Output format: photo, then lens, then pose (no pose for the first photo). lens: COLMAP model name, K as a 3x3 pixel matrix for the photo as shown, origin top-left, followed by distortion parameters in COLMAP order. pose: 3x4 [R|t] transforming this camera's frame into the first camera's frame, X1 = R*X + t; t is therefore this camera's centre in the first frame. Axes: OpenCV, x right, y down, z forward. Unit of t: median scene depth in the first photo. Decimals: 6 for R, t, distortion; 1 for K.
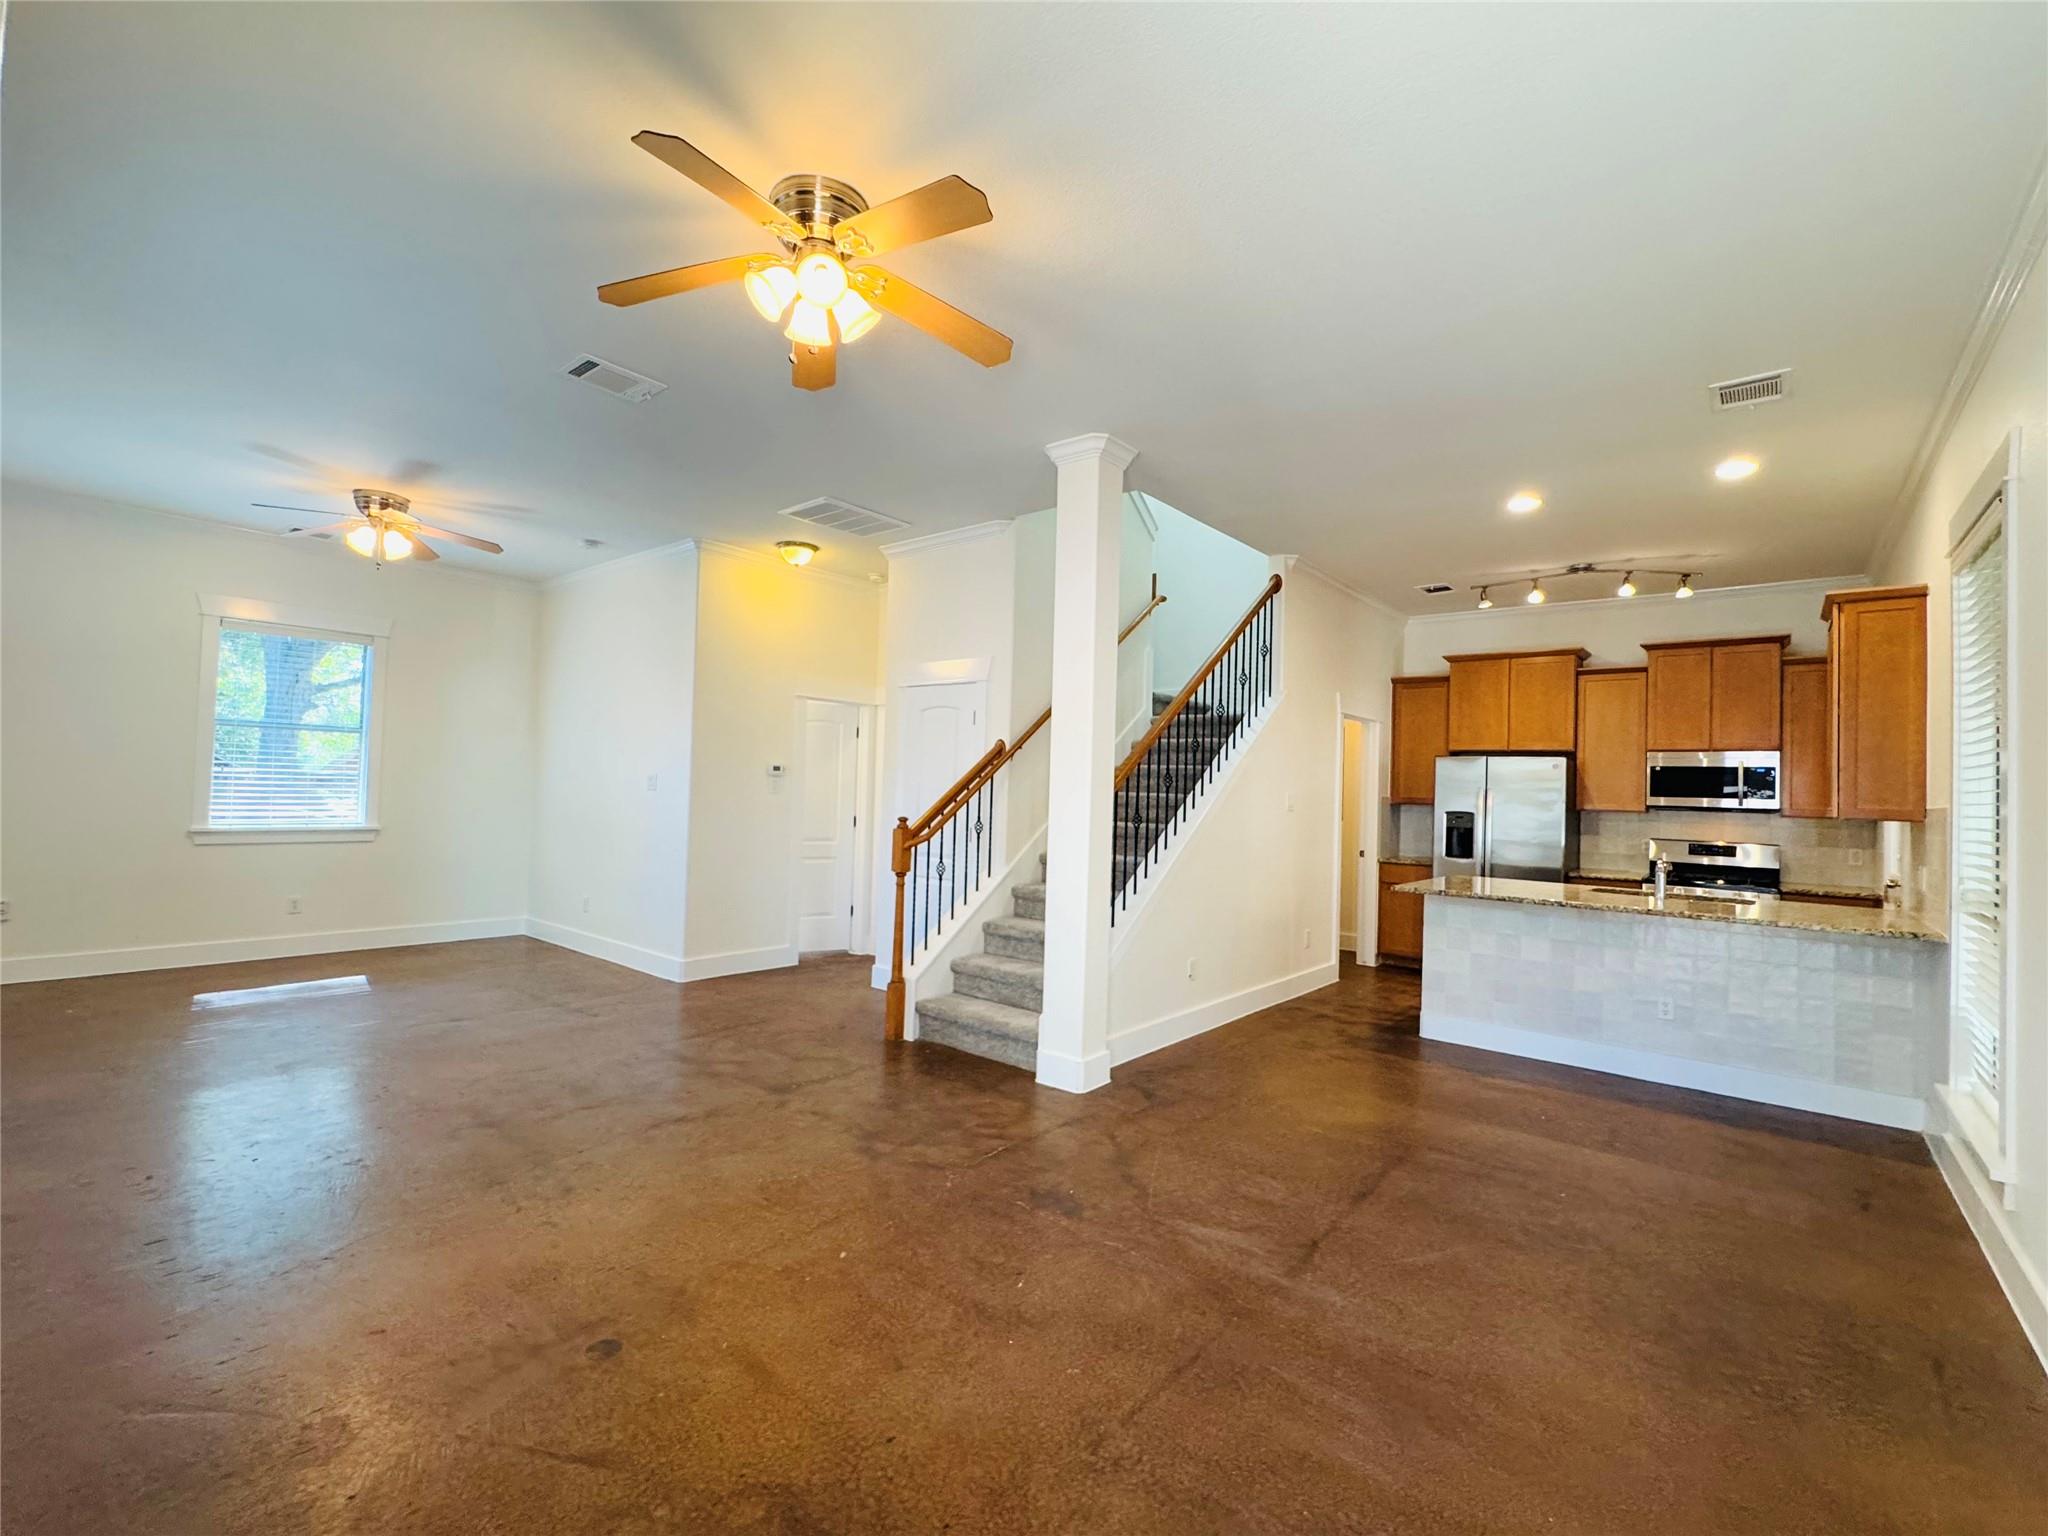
lens RADIAL K [[903.6, 0, 1031.5], [0, 903.6, 766.0], [0, 0, 1]] dist [-0.001145, -0.000254]
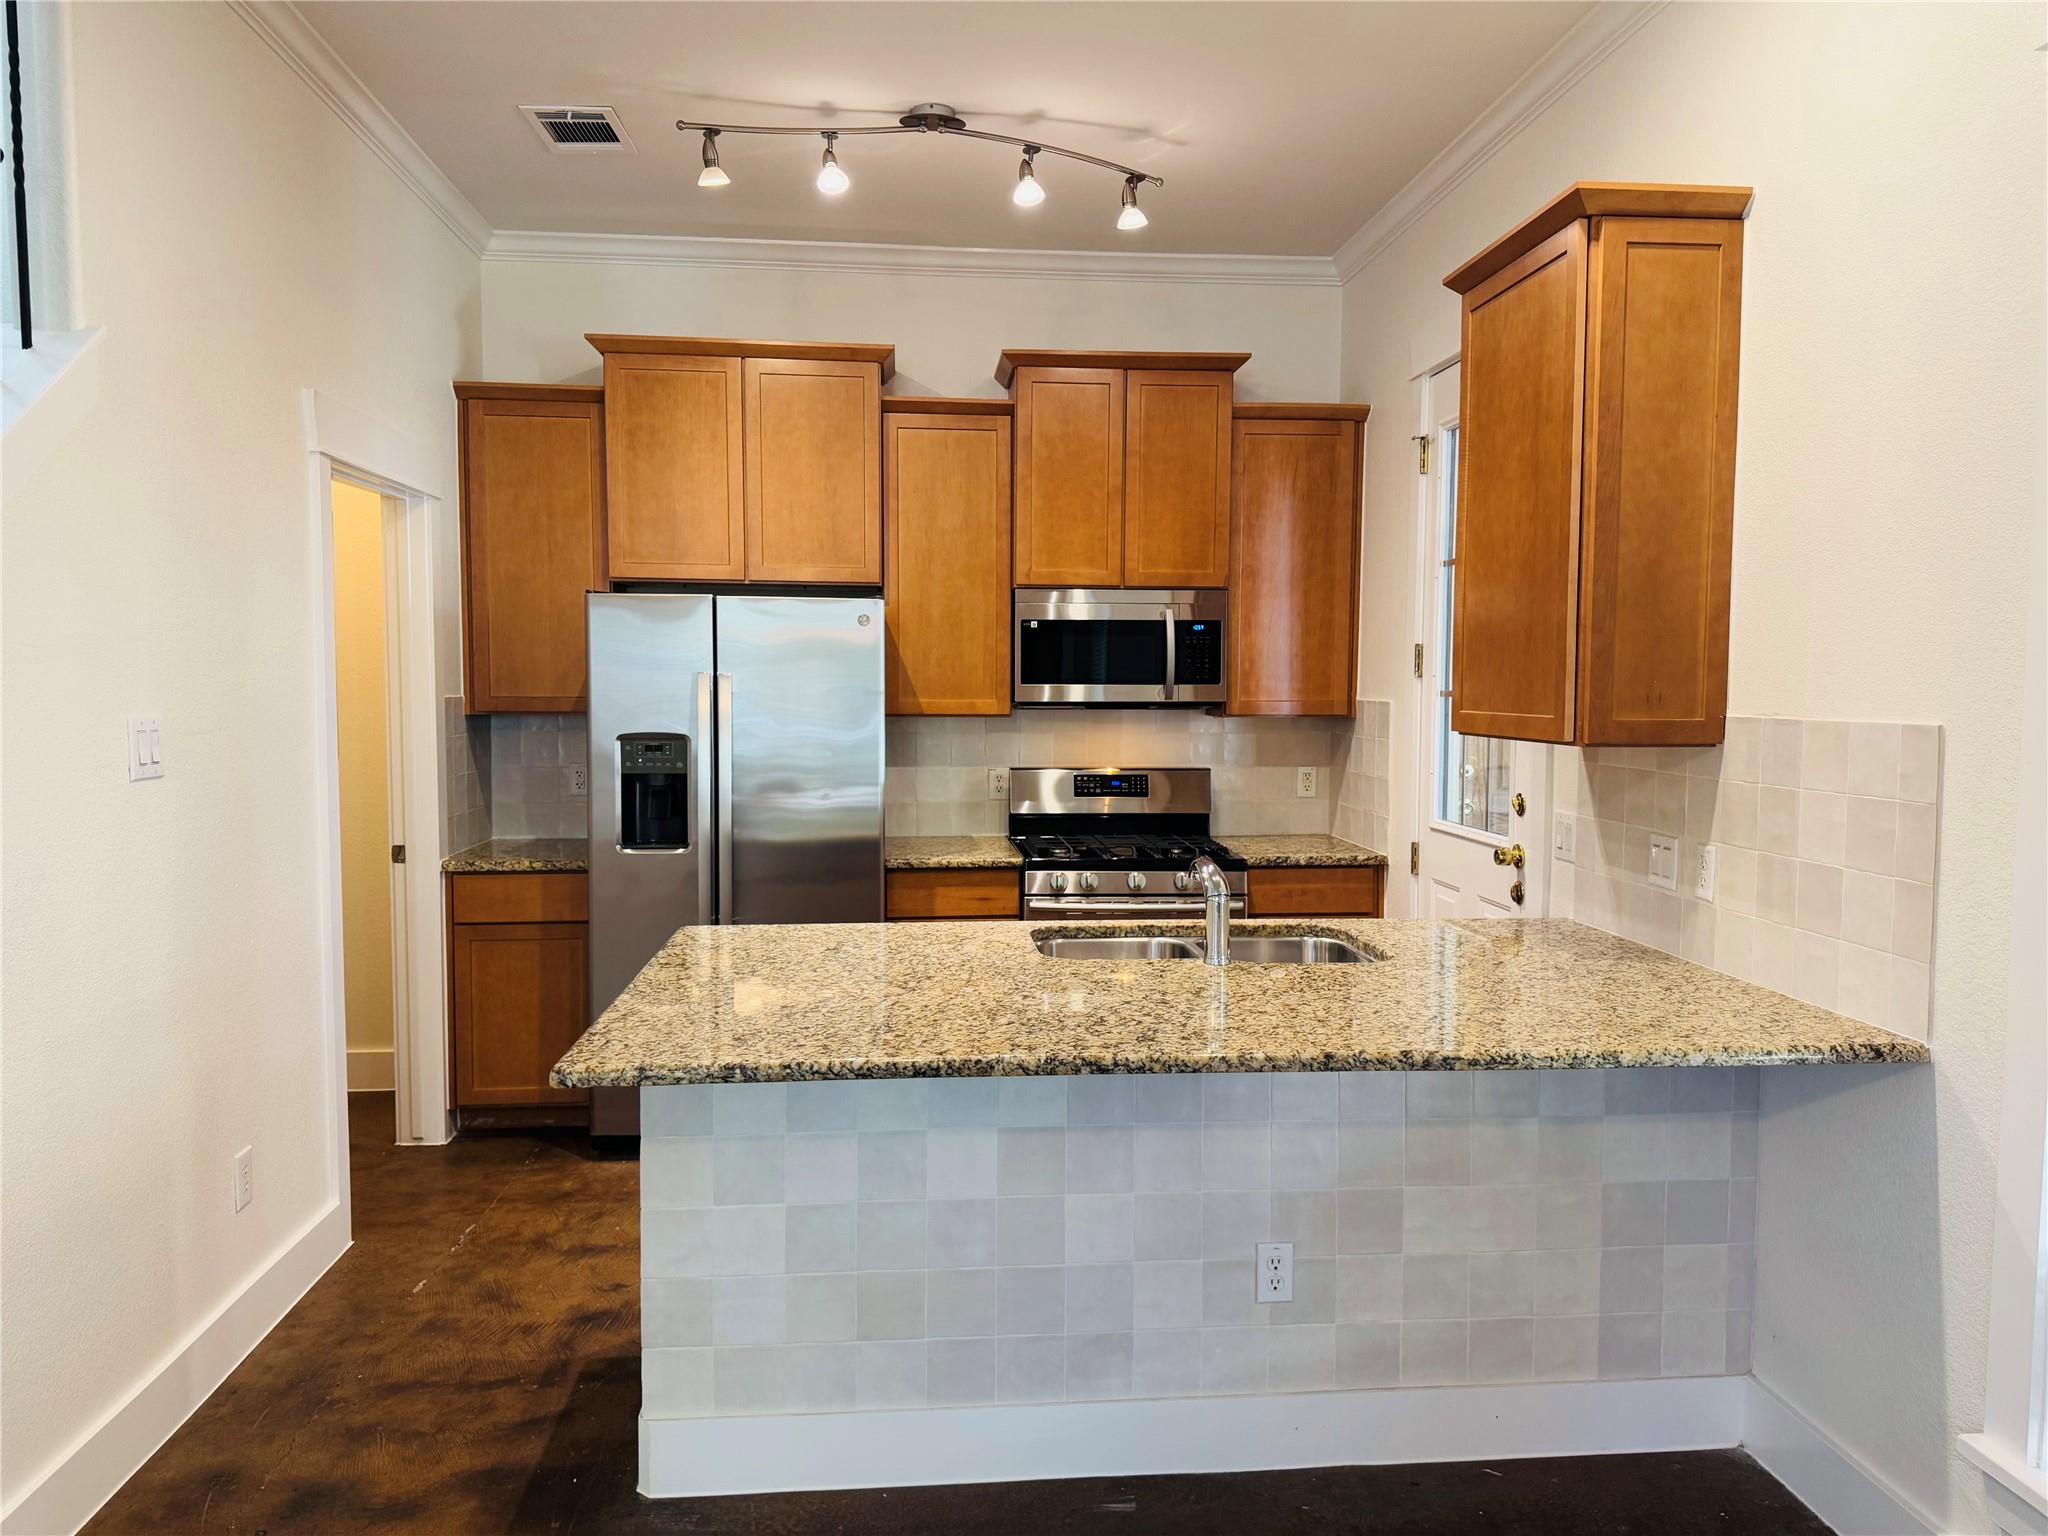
lens RADIAL K [[1437.8, 0, 1024.0], [0, 1437.8, 768.0], [0, 0, 1]] dist [0.099171, -0.157392]
pose [[0.715003, -0.073531, 0.695244, 0.153253], [-0.000227, 0.994429, 0.105408, -0.001450], [-0.699121, -0.075525, 0.711003, 0.447820]]
